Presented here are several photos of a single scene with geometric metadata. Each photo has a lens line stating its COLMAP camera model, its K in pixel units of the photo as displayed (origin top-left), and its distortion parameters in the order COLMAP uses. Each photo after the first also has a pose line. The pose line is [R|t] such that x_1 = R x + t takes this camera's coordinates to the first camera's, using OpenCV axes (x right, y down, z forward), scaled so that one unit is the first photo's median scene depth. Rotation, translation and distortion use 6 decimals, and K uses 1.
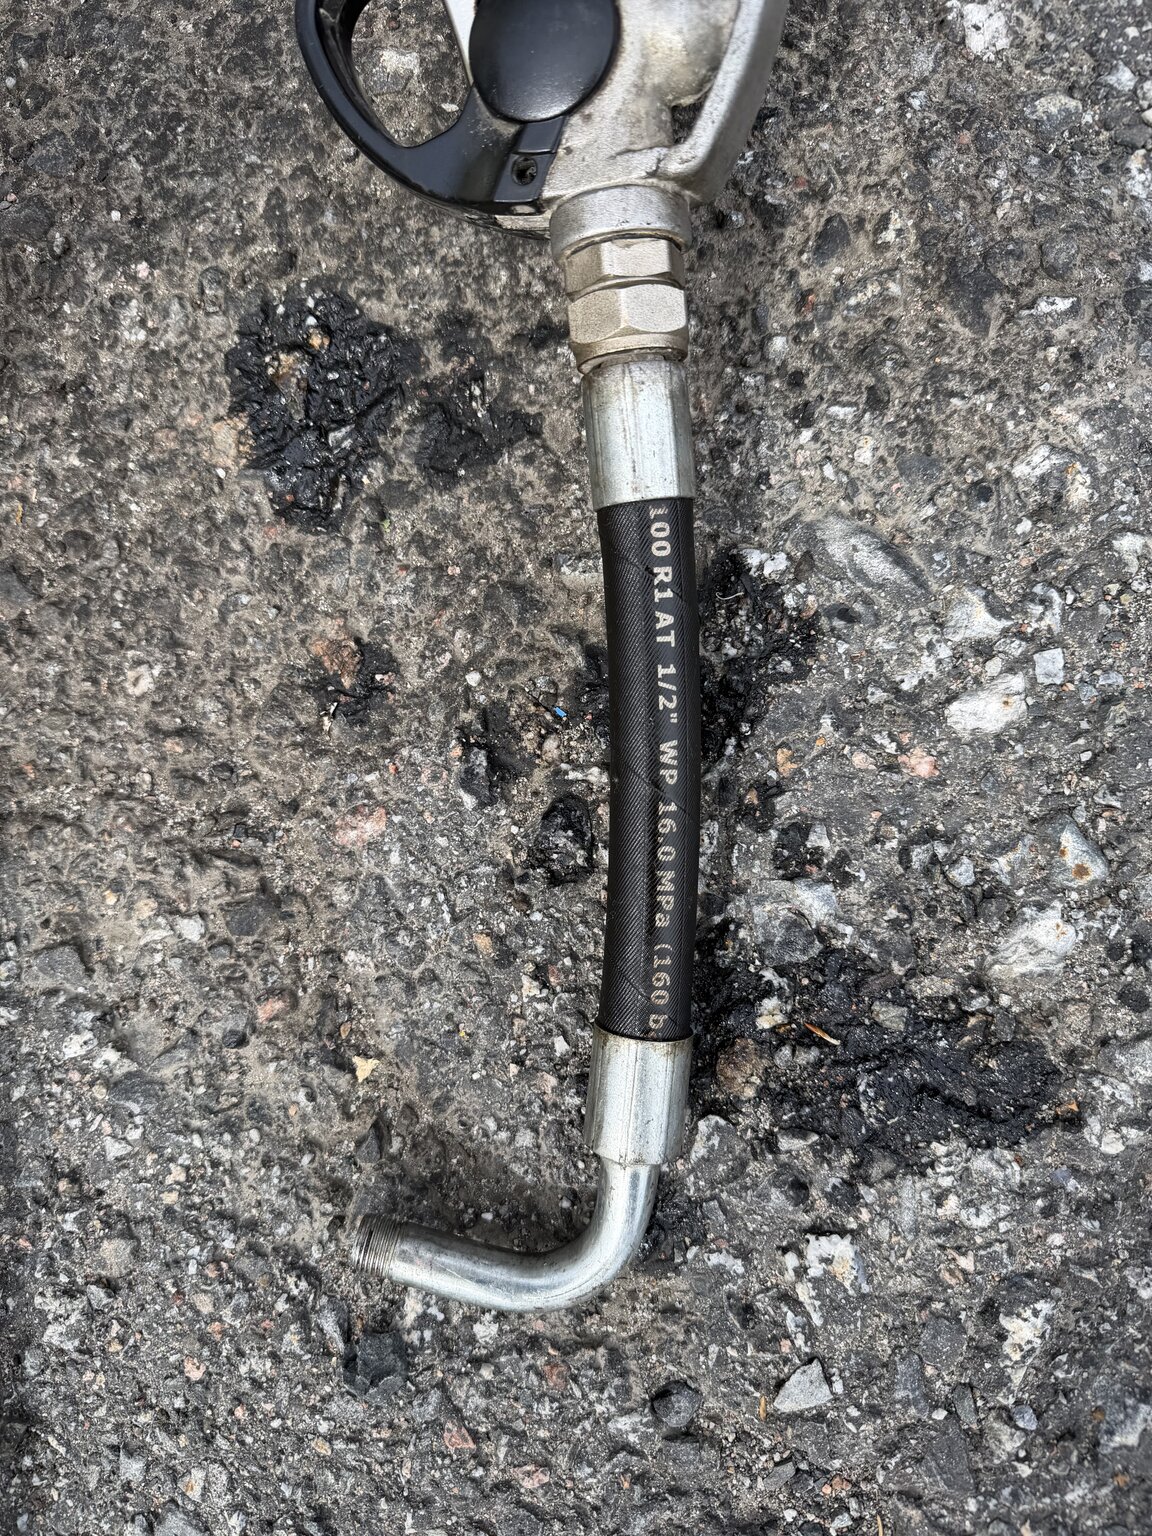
lens RADIAL K [[1090.3, 0, 570.5], [0, 1090.3, 775.7], [0, 0, 1]] dist [0.039629, -0.068064]
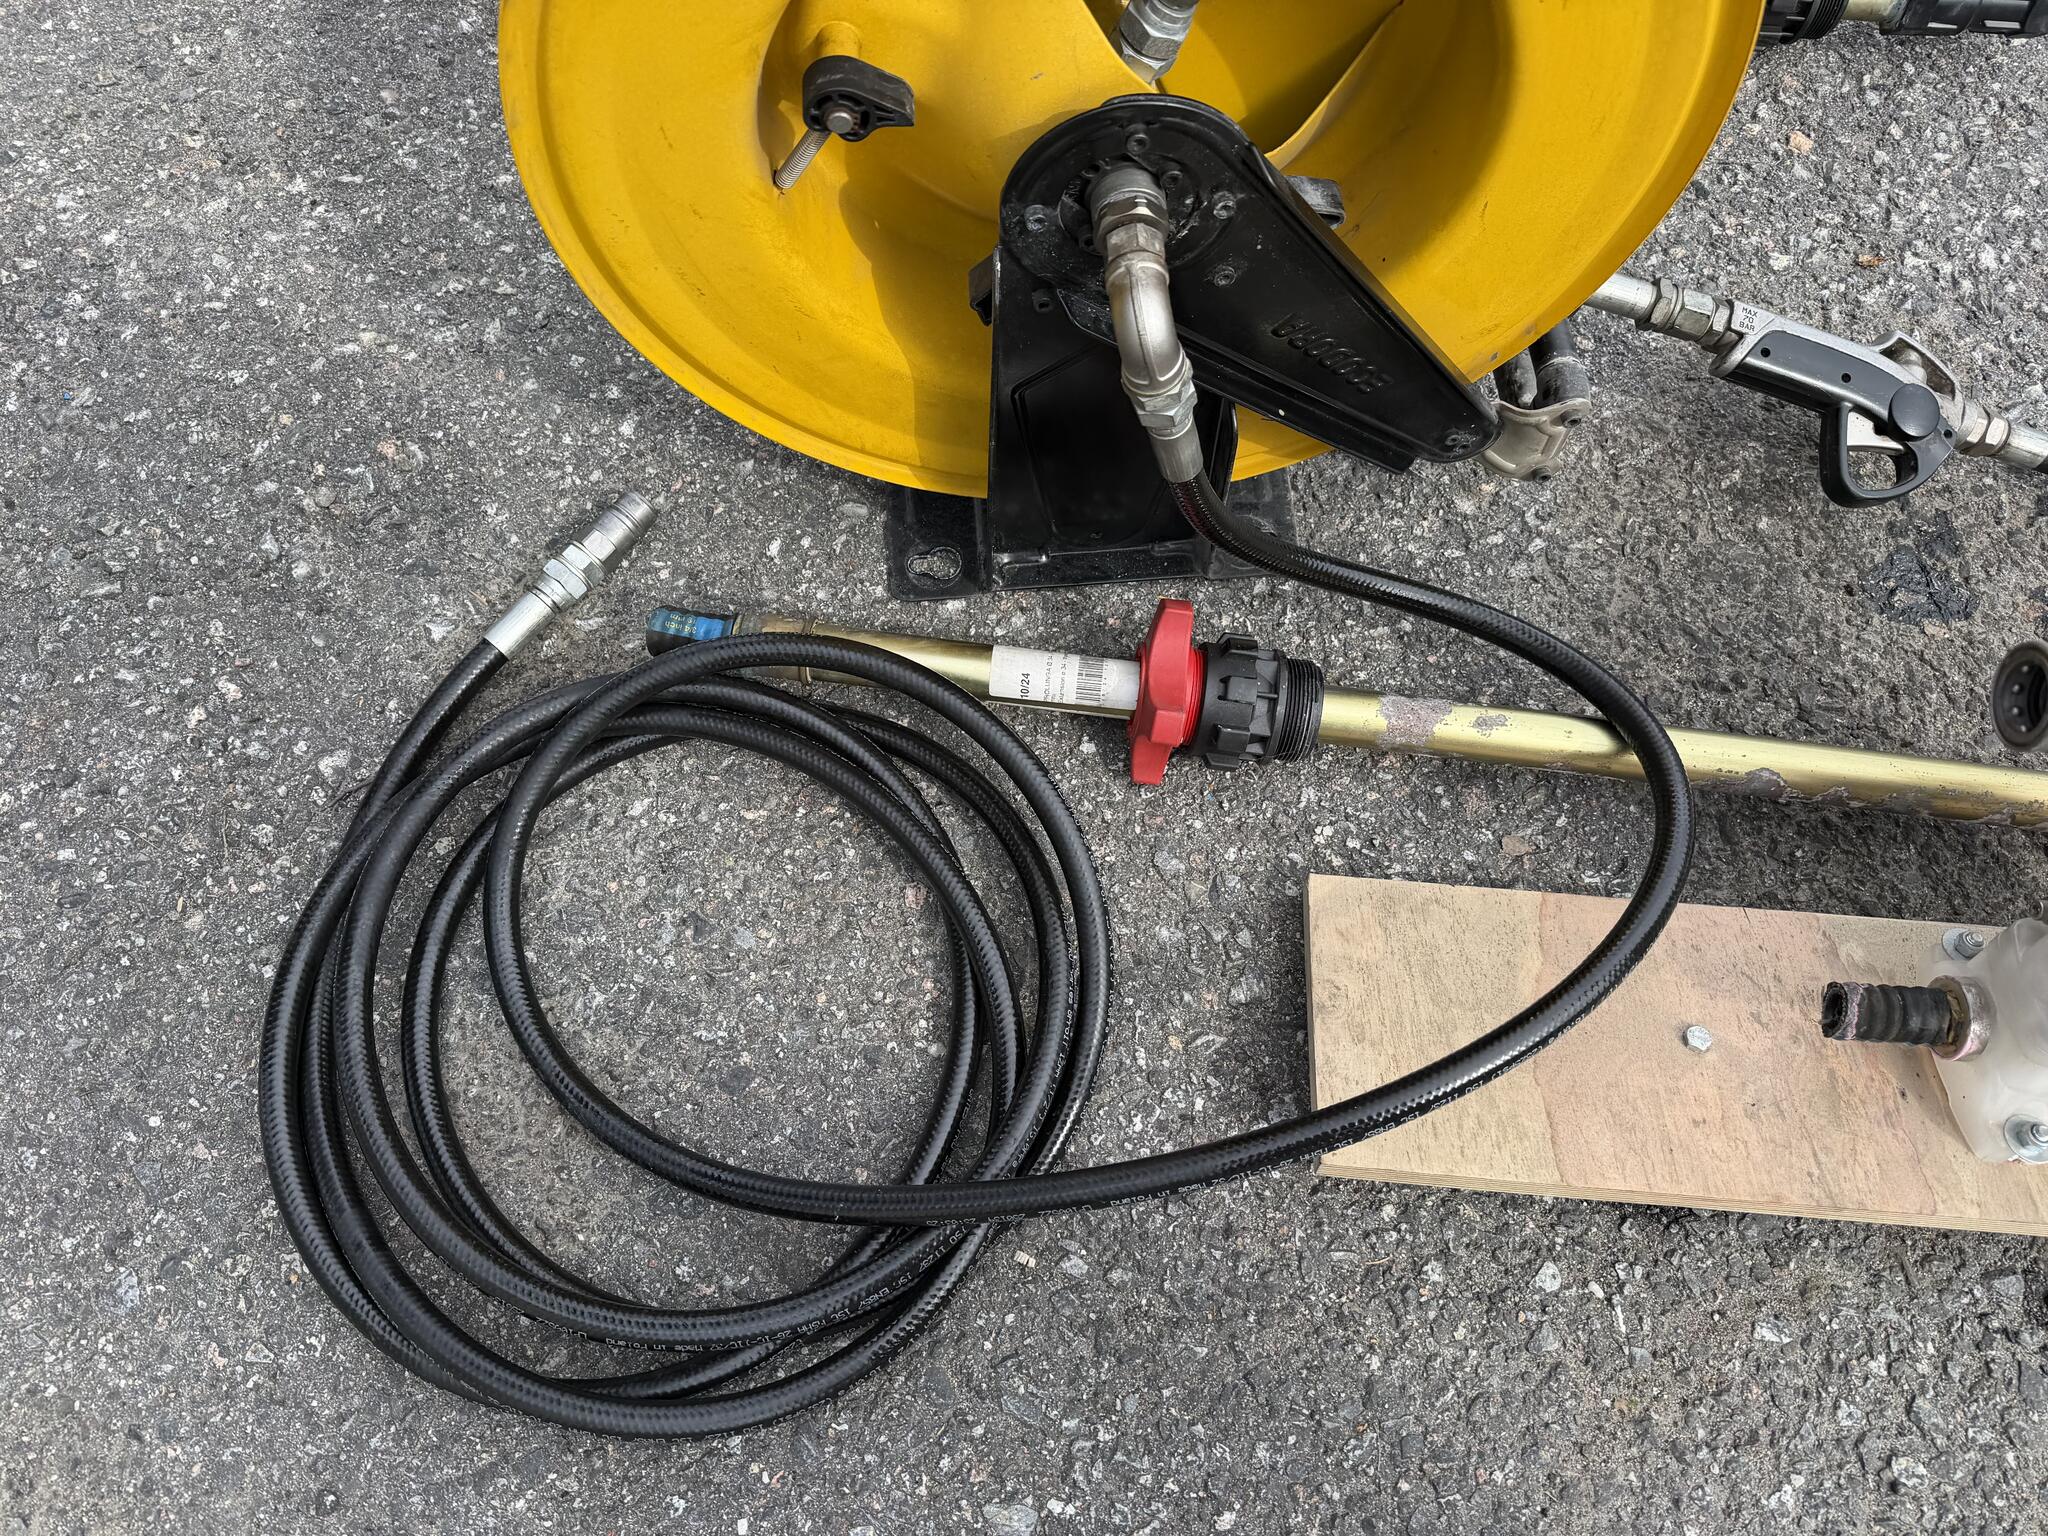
lens RADIAL K [[1453.7, 0, 1014.7], [0, 1453.7, 794.1], [0, 0, 1]] dist [0.039629, -0.068064]
pose [[0.277735, -0.844162, 0.458534, -2.658197], [0.954133, 0.297933, -0.029425, -2.036781], [-0.111773, 0.445675, 0.888189, -1.359971]]
